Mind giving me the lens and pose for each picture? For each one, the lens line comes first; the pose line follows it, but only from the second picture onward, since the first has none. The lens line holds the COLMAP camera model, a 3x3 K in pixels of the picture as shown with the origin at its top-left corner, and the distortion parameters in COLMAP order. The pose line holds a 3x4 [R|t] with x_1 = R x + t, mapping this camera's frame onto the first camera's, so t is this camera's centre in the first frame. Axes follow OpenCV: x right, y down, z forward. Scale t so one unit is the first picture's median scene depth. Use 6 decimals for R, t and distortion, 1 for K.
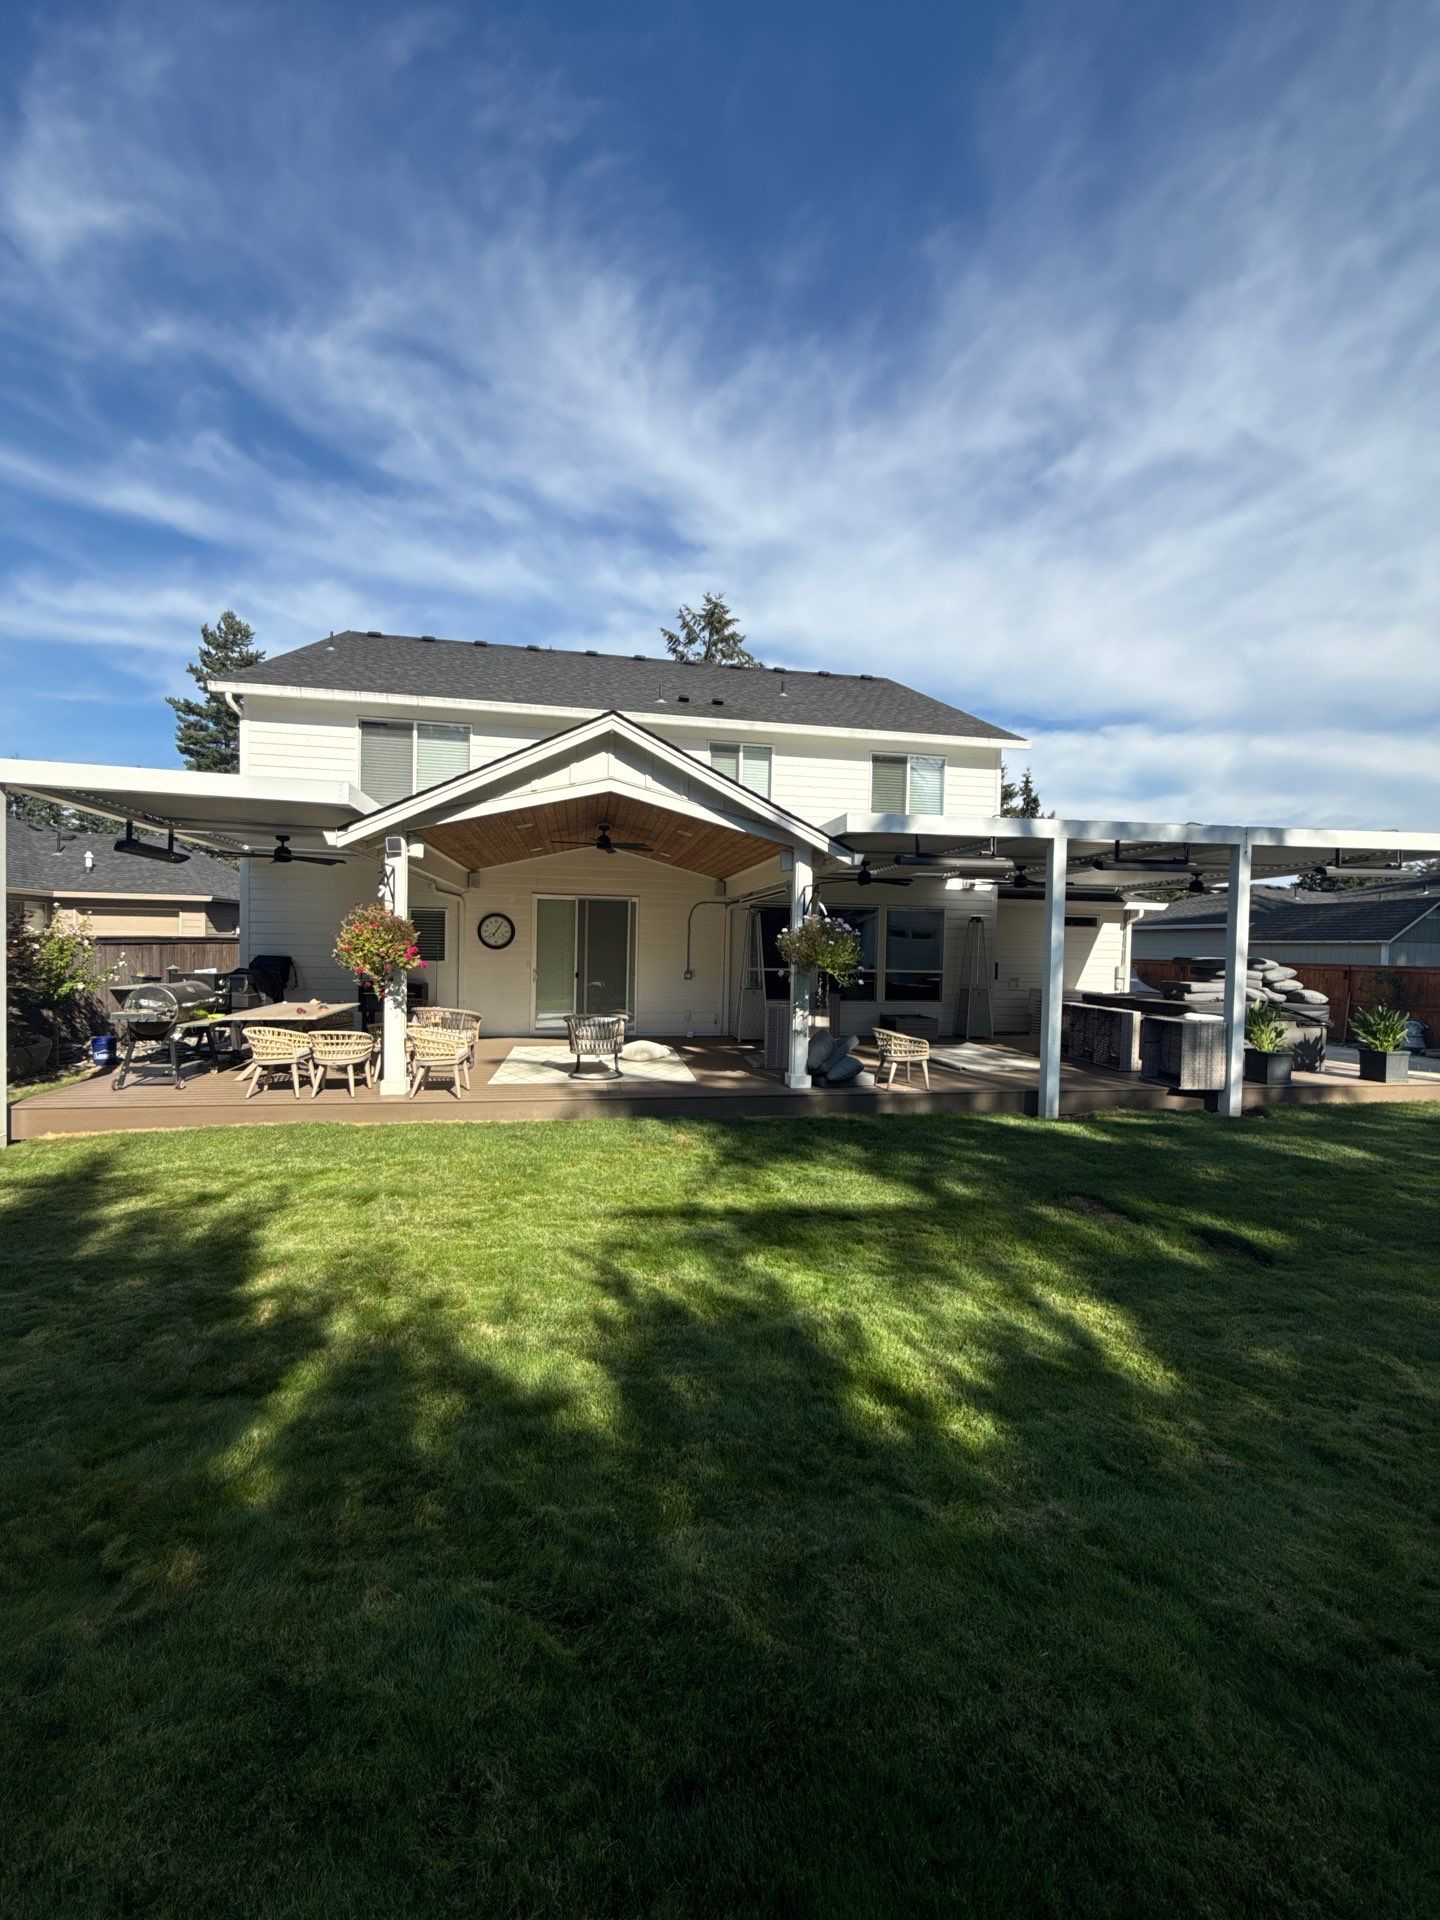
lens RADIAL K [[753.0, 0, 720.0], [0, 753.0, 960.0], [0, 0, 1]] dist [0.000586, 0.000090]
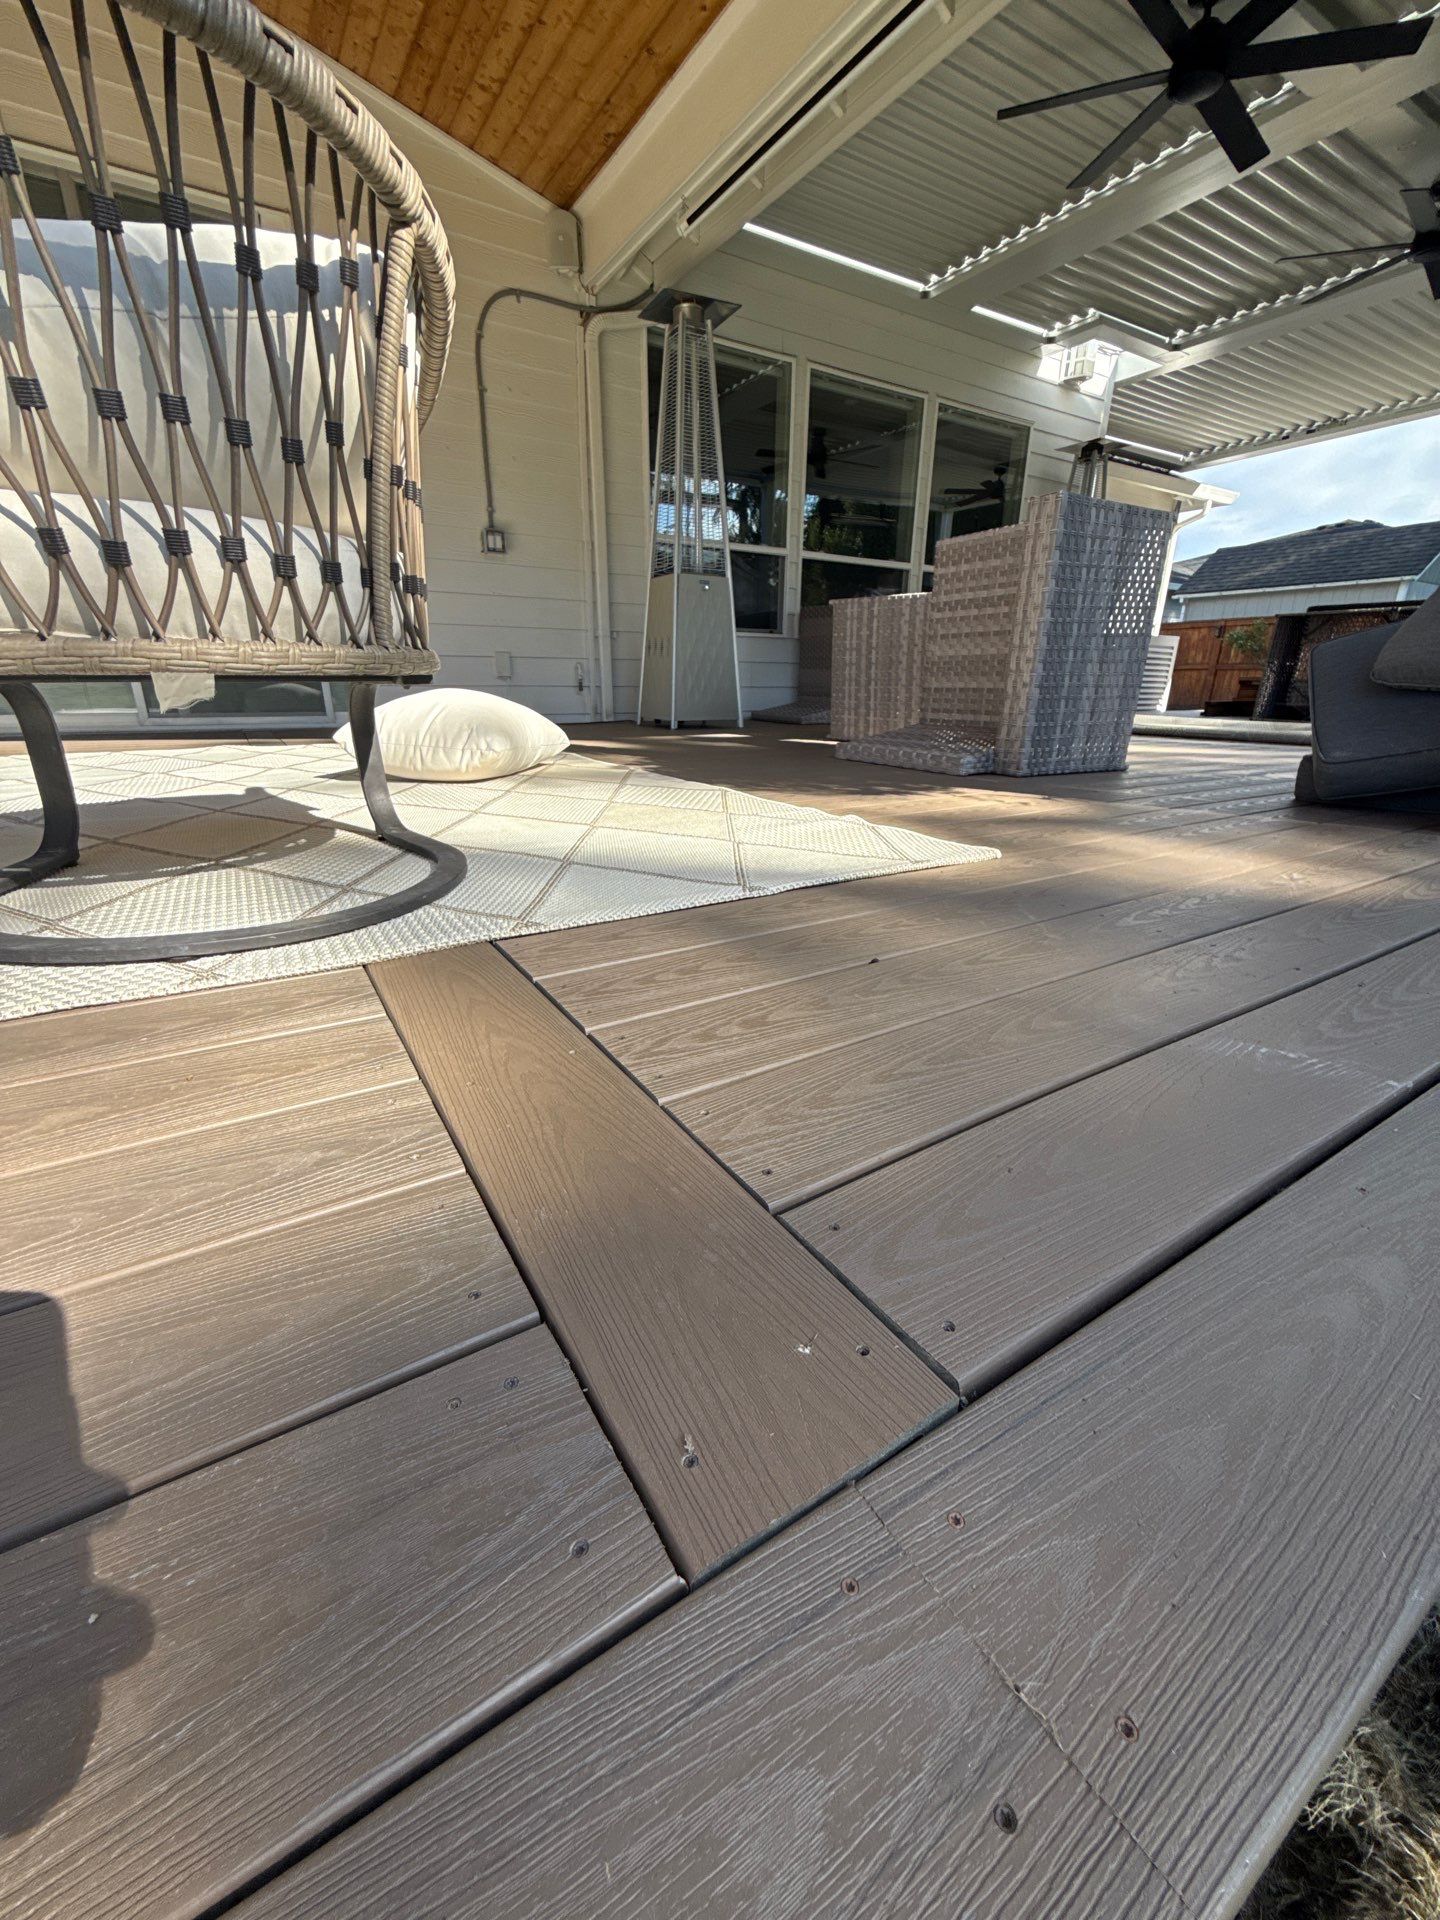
lens RADIAL K [[753.0, 0, 720.0], [0, 753.0, 960.0], [0, 0, 1]] dist [0.000586, 0.000090]
pose [[0.926622, -0.147136, 0.346009, -0.097983], [0.020085, 0.938309, 0.345215, 0.087480], [-0.375457, -0.312934, 0.872413, 0.610801]]
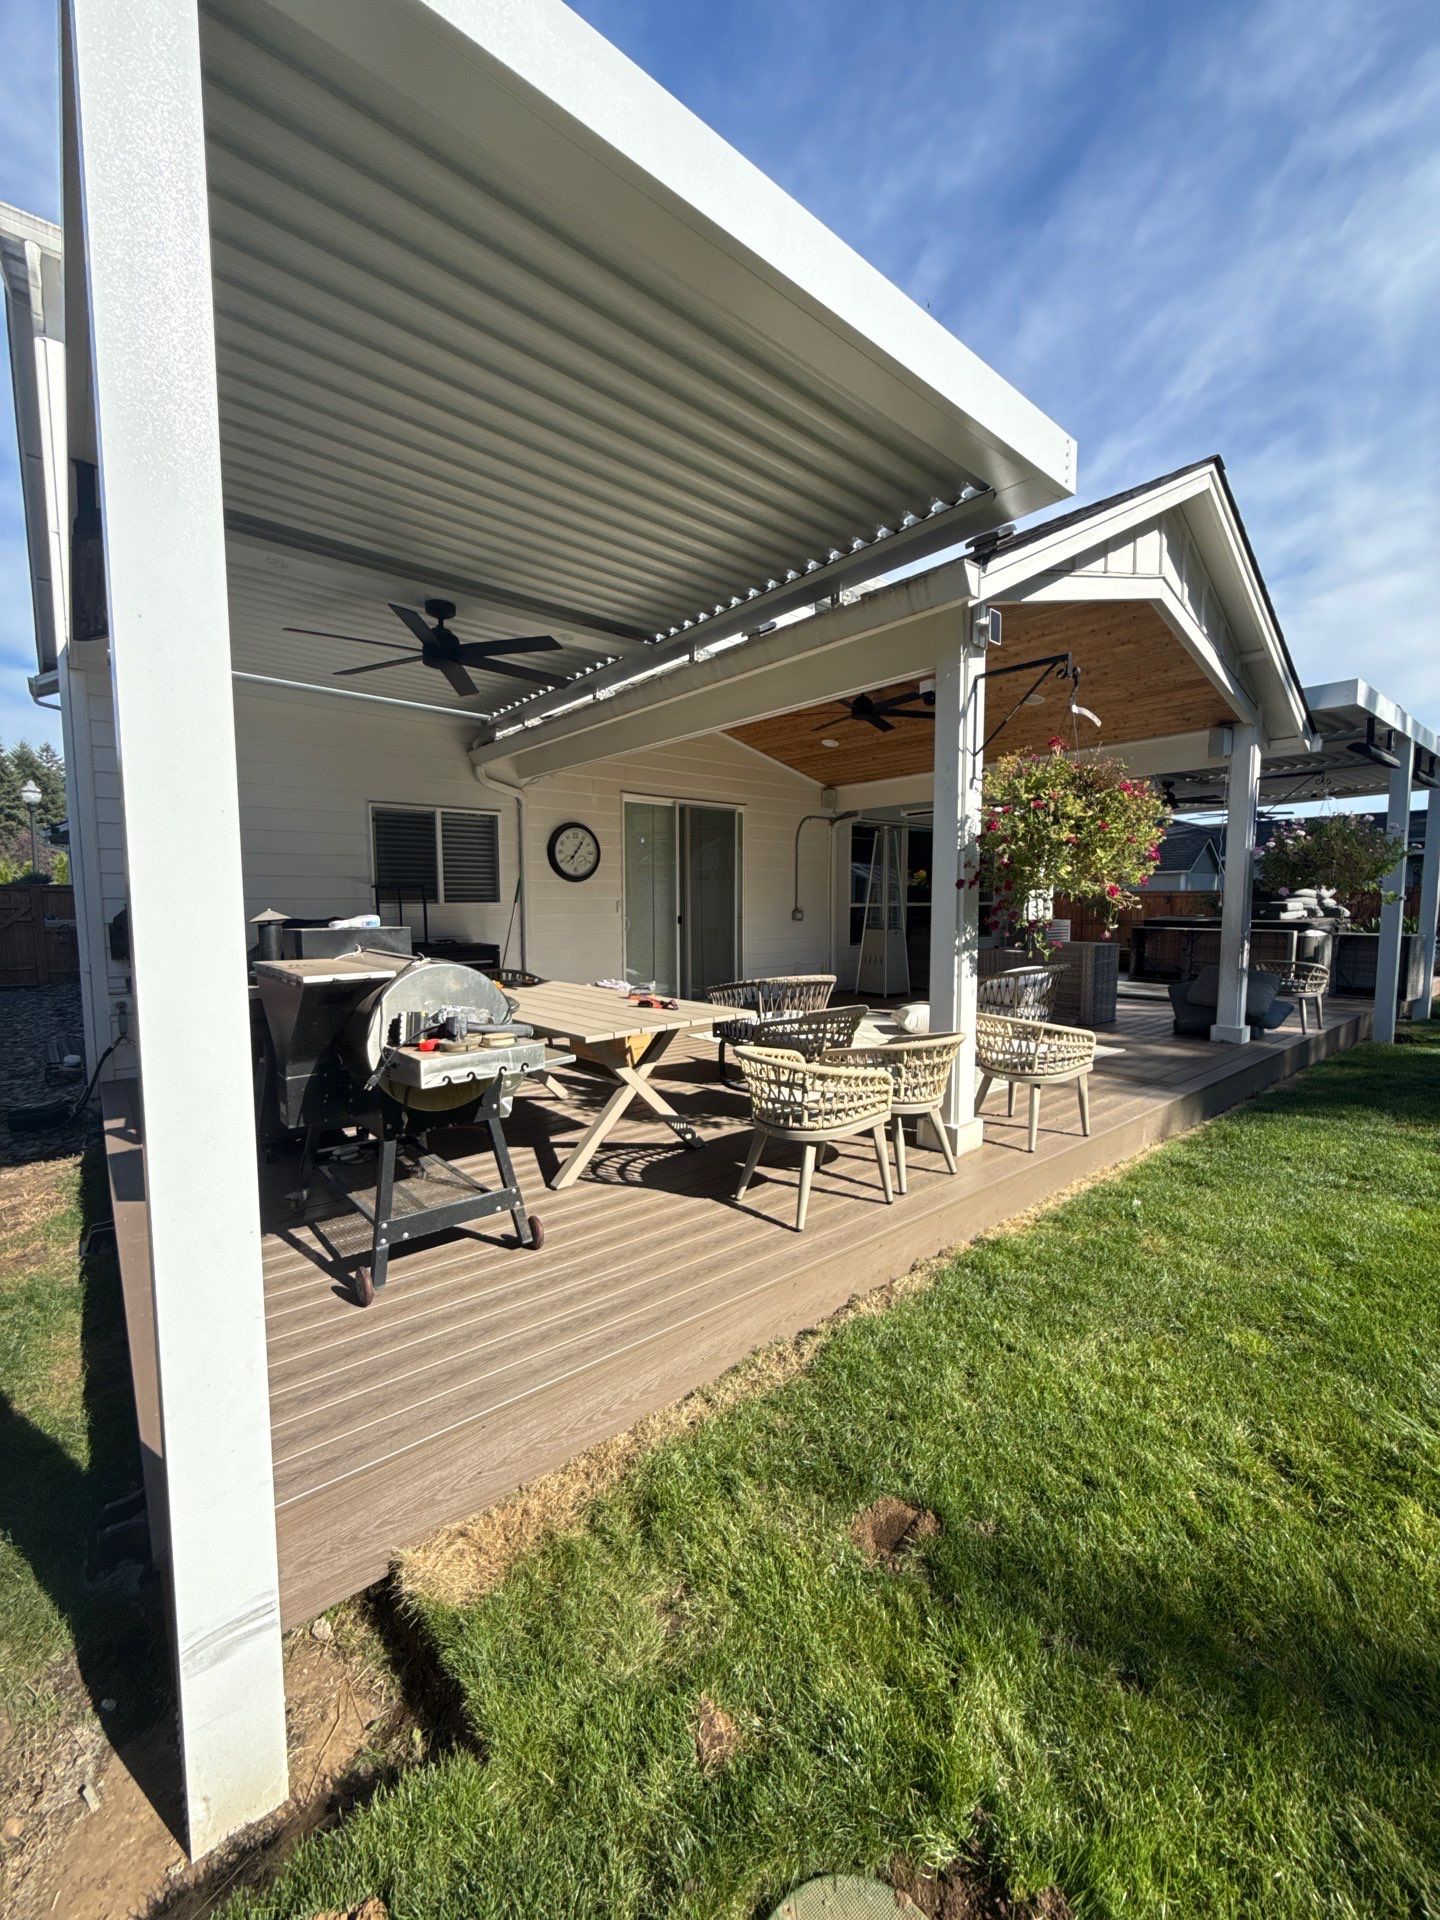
lens RADIAL K [[758.1, 0, 720.0], [0, 758.1, 960.0], [0, 0, 1]] dist [-0.000145, 0.000003]
pose [[0.861217, -0.064295, 0.504154, -0.503778], [0.033296, 0.996972, 0.070267, 0.009613], [-0.507145, -0.043729, 0.860751, 0.404261]]
